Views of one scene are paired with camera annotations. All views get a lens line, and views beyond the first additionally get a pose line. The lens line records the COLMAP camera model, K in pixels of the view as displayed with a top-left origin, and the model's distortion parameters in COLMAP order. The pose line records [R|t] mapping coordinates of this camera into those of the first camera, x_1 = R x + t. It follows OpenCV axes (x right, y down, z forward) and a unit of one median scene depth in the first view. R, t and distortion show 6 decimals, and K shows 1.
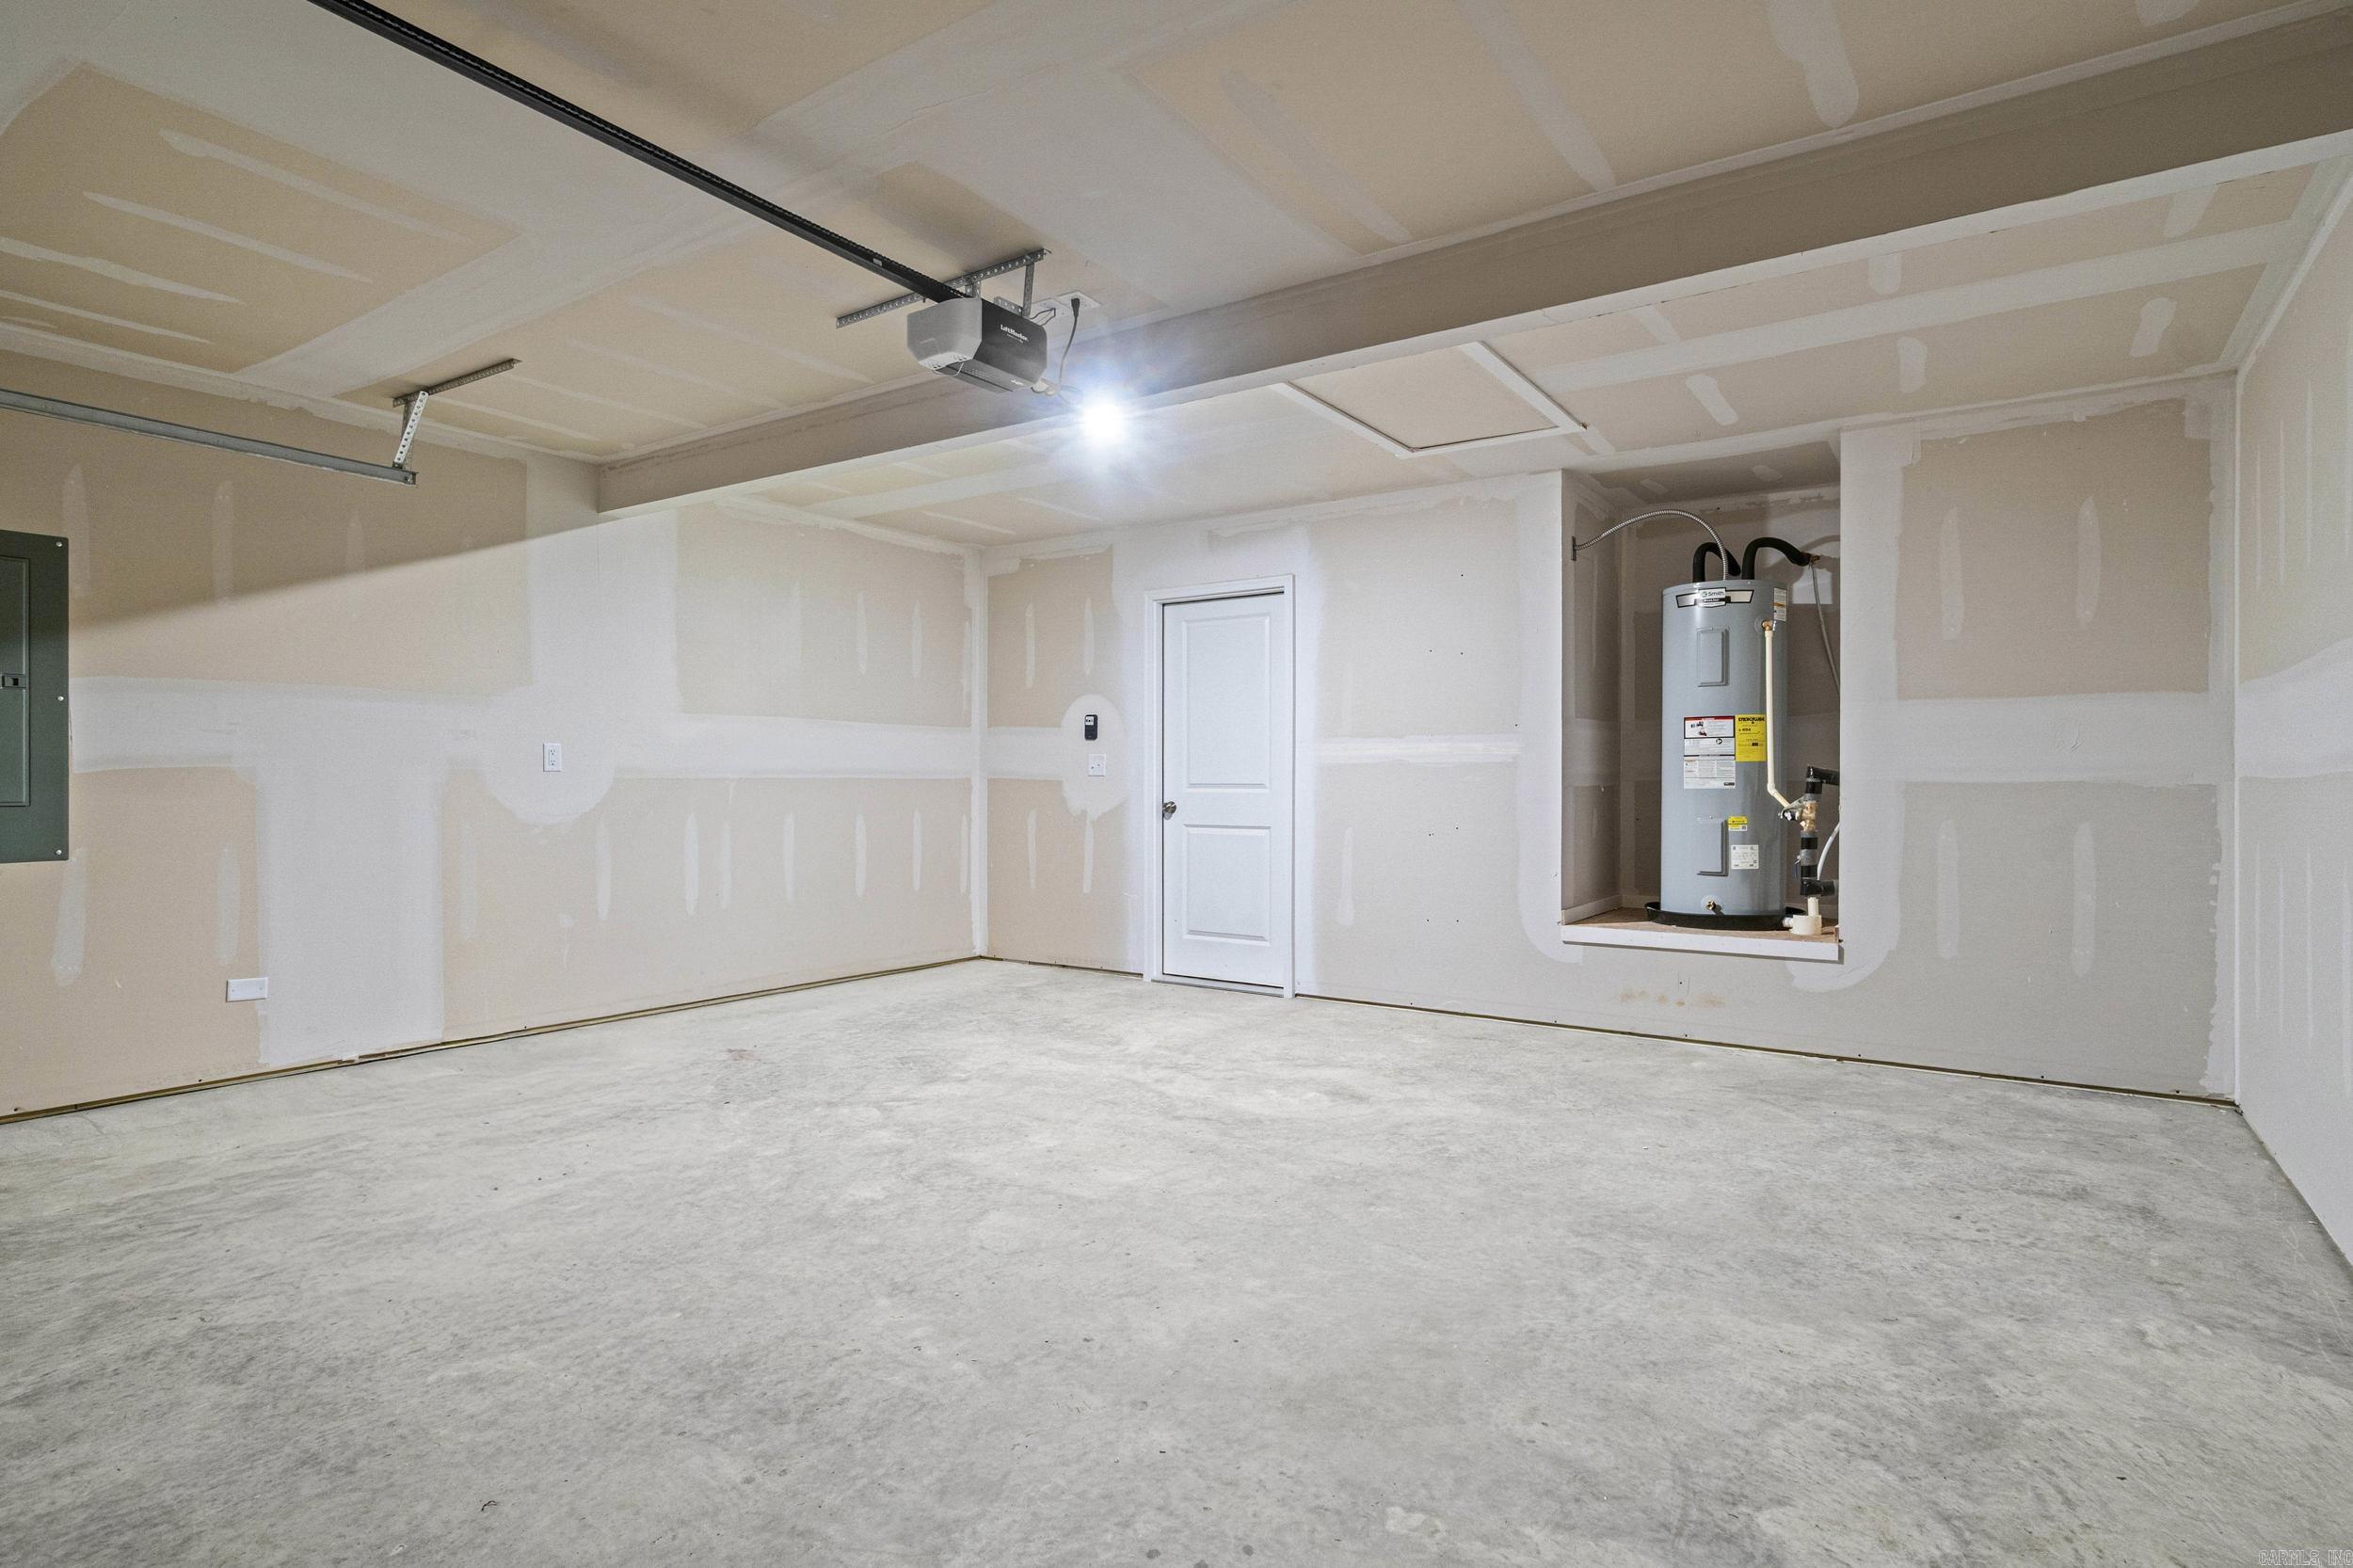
lens RADIAL K [[1190.7, 0, 1175.9], [0, 1190.7, 779.1], [0, 0, 1]] dist [-0.007901, 0.000673]
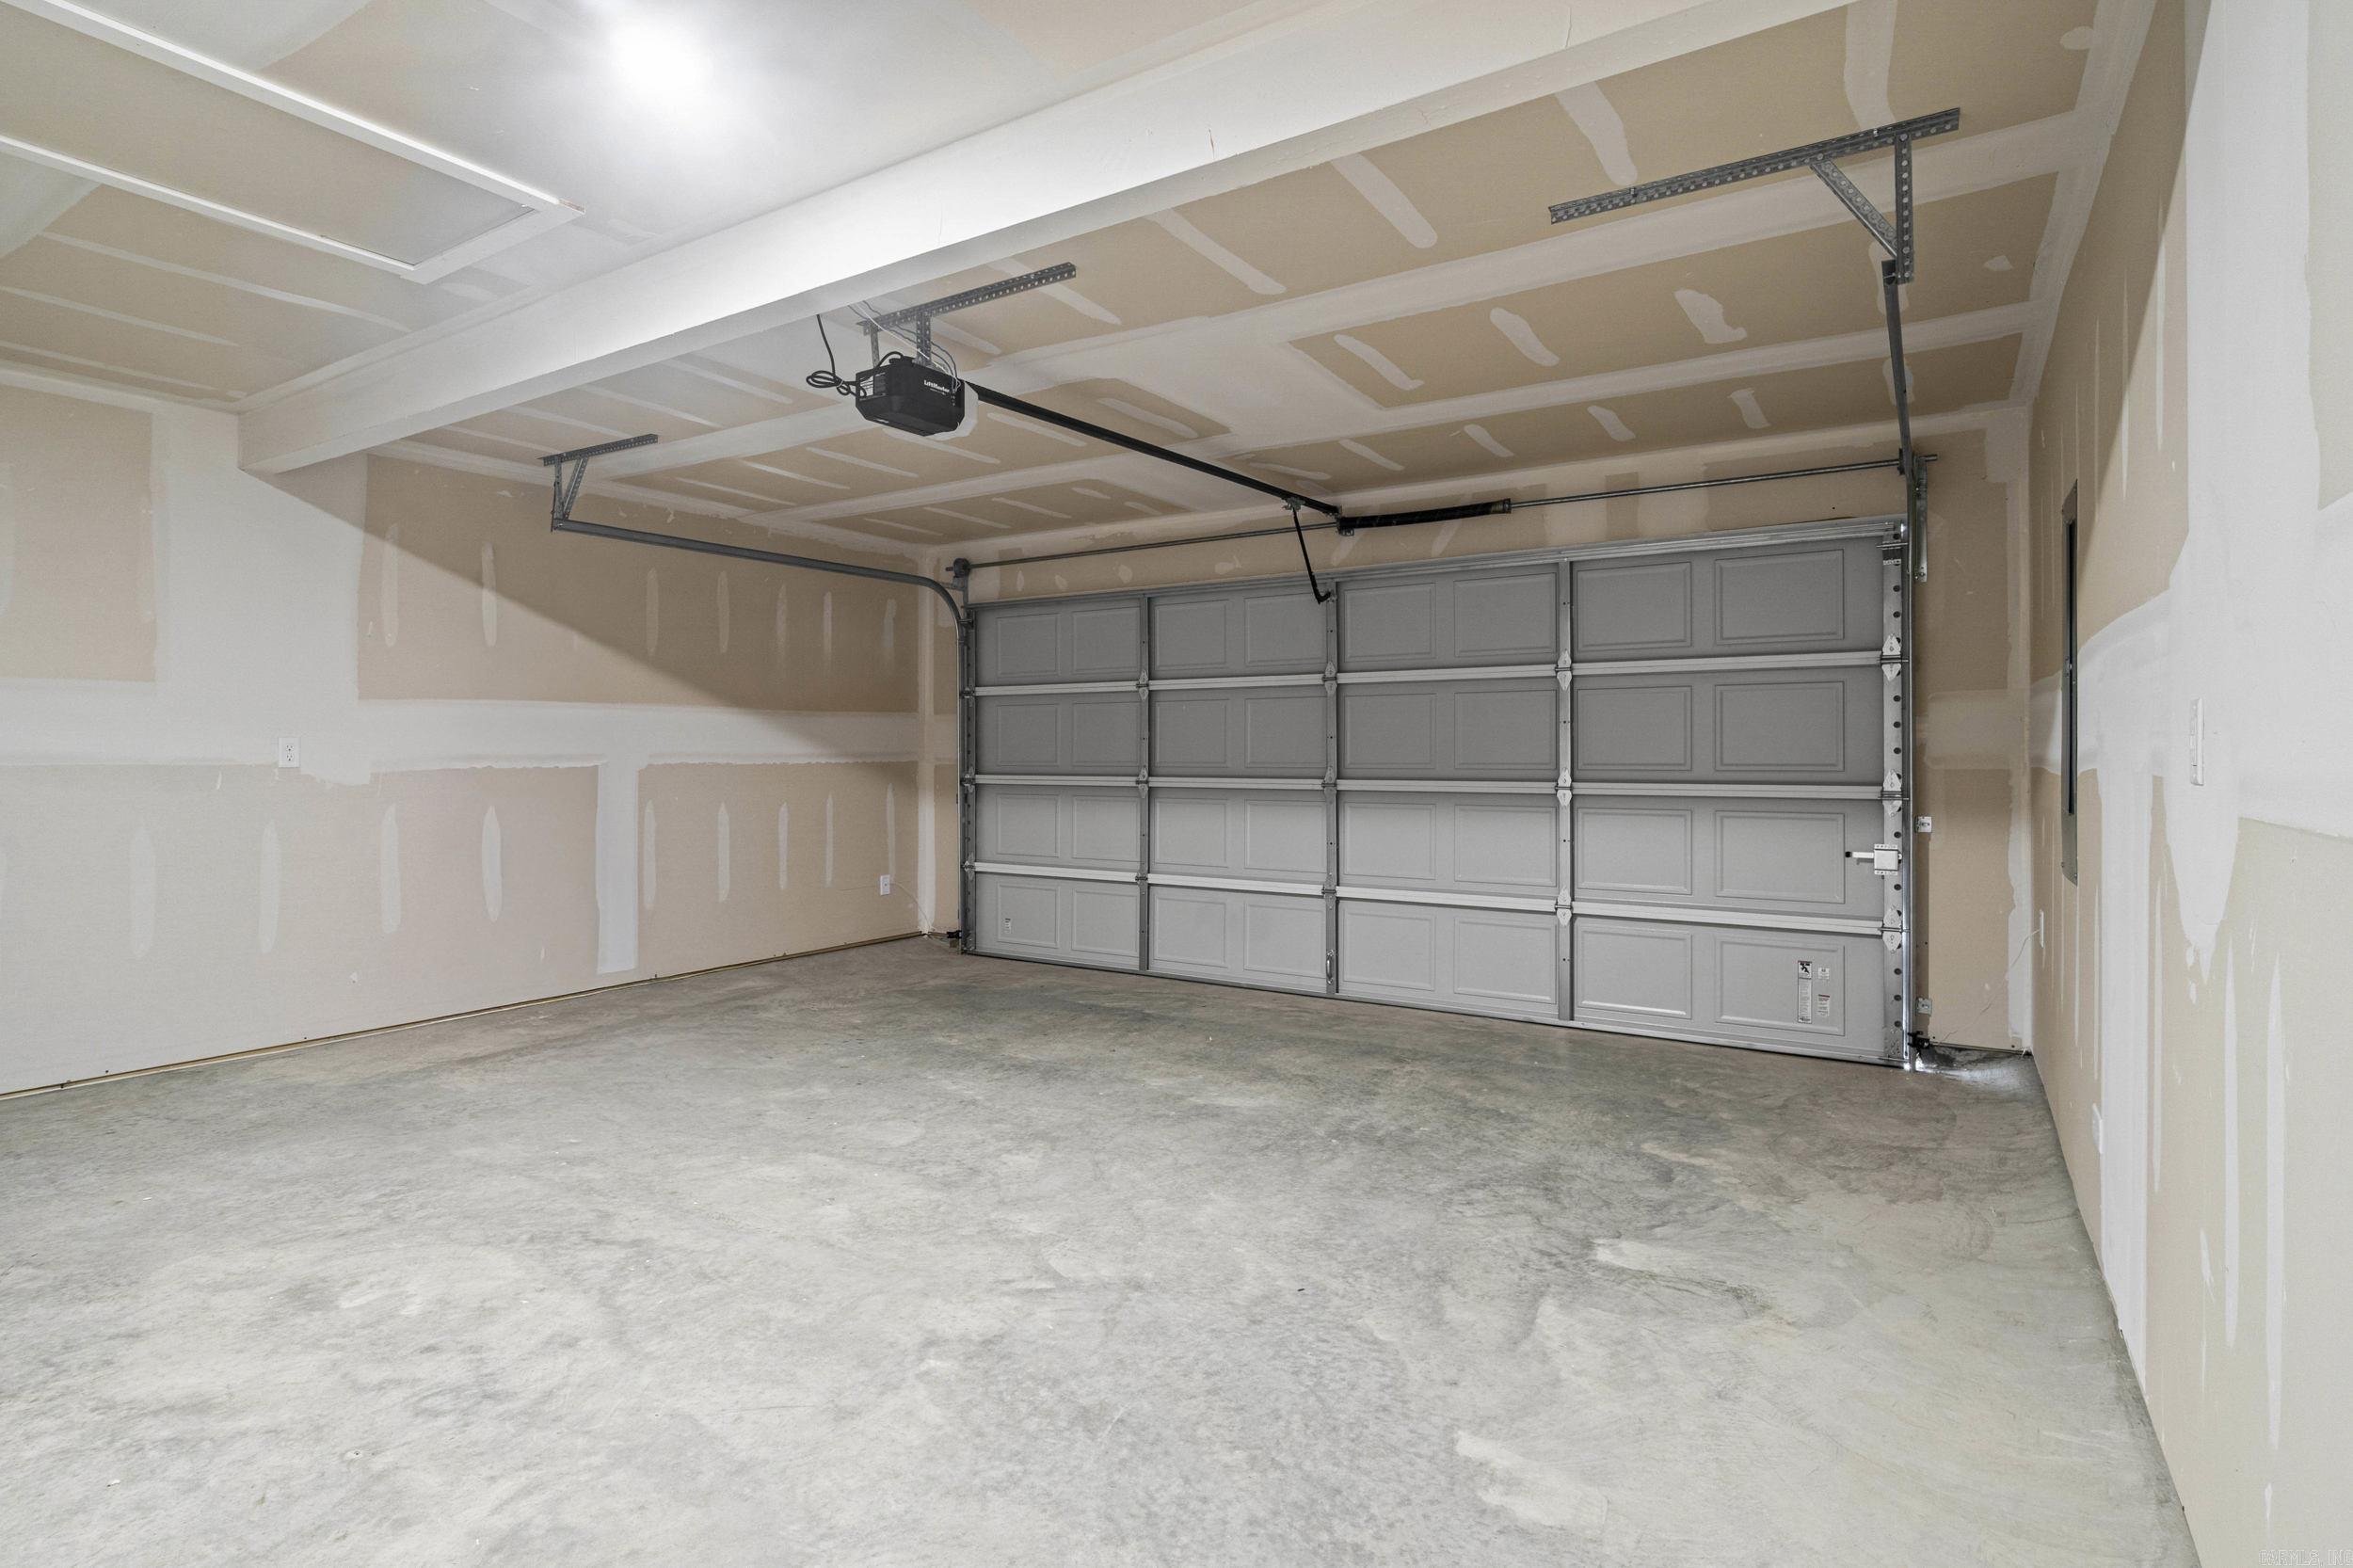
lens RADIAL K [[1190.7, 0, 1177.5], [0, 1190.7, 765.9], [0, 0, 1]] dist [-0.007901, 0.000673]
pose [[-0.999443, -0.003013, -0.033229, -0.324183], [-0.003449, 0.999909, 0.013058, -0.021569], [0.033187, 0.013165, -0.999362, 1.838926]]
